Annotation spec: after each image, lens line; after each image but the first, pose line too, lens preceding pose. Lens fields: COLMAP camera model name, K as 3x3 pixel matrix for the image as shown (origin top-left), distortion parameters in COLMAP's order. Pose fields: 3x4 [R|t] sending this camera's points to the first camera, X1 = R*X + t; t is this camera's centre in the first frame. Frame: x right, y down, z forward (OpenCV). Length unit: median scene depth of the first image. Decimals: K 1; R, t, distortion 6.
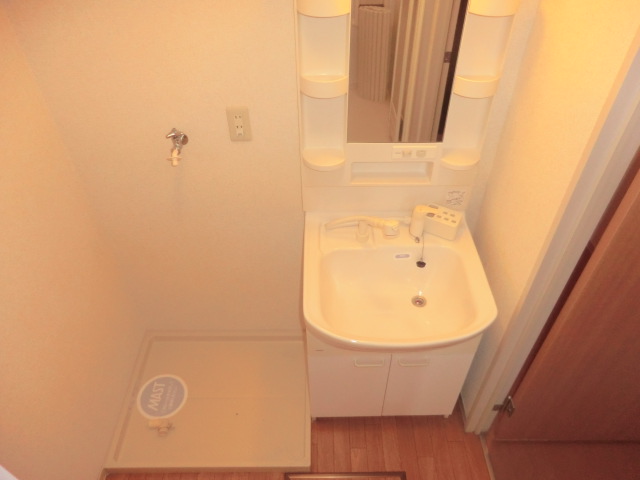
lens RADIAL K [[470.5, 0, 325.3], [0, 470.5, 241.3], [0, 0, 1]] dist [-0.080771, 0.001606]
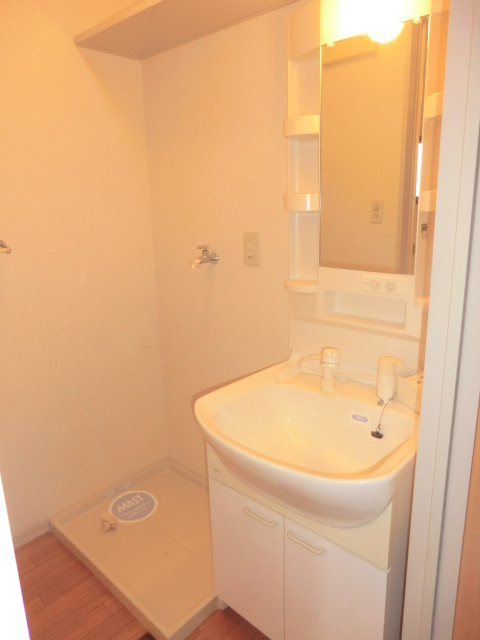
lens RADIAL K [[469.7, 0, 240.0], [0, 469.7, 320.0], [0, 0, 1]] dist [-0.104925, 0.101174]
pose [[0.723846, 0.160144, -0.671119, 0.544395], [-0.453800, 0.843195, -0.288248, 0.220635], [0.519723, 0.513201, 0.683017, 0.271781]]
